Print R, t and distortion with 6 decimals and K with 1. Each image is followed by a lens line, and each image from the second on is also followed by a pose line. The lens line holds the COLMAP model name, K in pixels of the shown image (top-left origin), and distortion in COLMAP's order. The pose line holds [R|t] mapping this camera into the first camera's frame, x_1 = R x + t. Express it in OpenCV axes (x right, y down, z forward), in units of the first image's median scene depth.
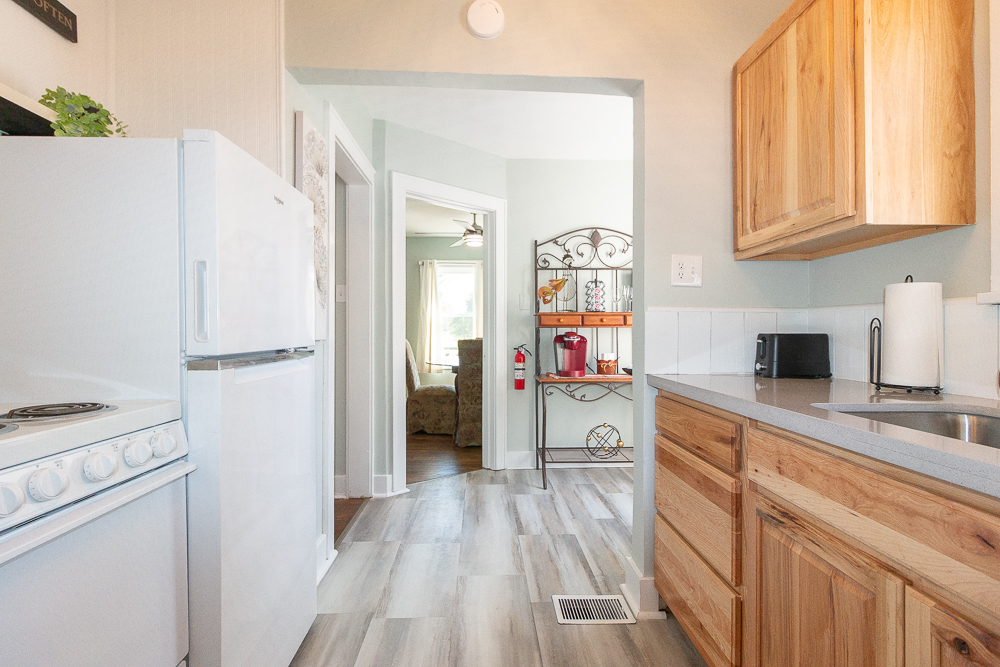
lens RADIAL K [[469.5, 0, 512.4], [0, 469.5, 333.7], [0, 0, 1]] dist [-0.001919, -0.000306]
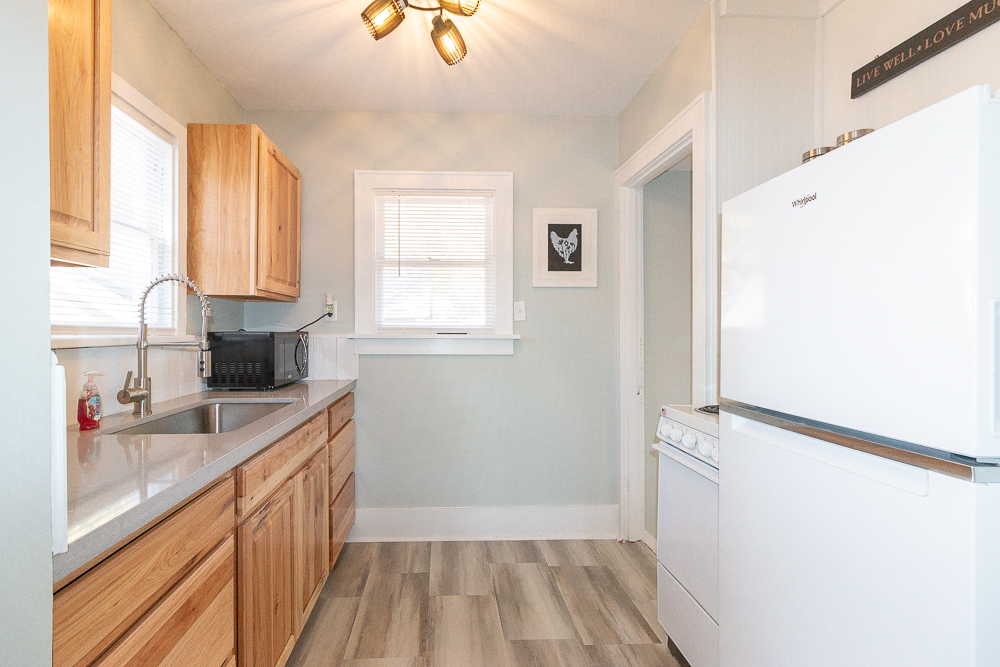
lens RADIAL K [[466.6, 0, 462.3], [0, 466.6, 330.4], [0, 0, 1]] dist [0.000381, -0.000070]
pose [[-0.999744, -0.003391, 0.022374, -0.004464], [-0.003258, 0.999977, 0.005966, -0.049240], [-0.022394, 0.005892, -0.999732, 0.855869]]
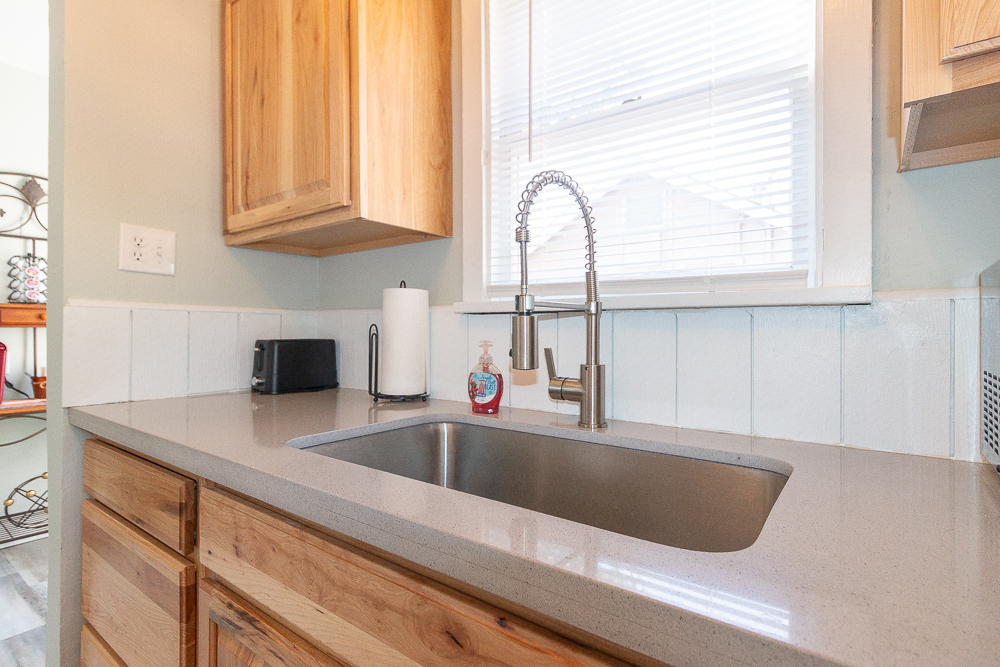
lens RADIAL K [[451.0, 0, 502.9], [0, 451.0, 327.6], [0, 0, 1]] dist [0.001102, 0.000148]
pose [[0.614652, -0.001863, 0.788796, 0.110848], [0.004467, 0.999989, -0.001119, -0.011937], [-0.788786, 0.004211, 0.614654, 0.120784]]
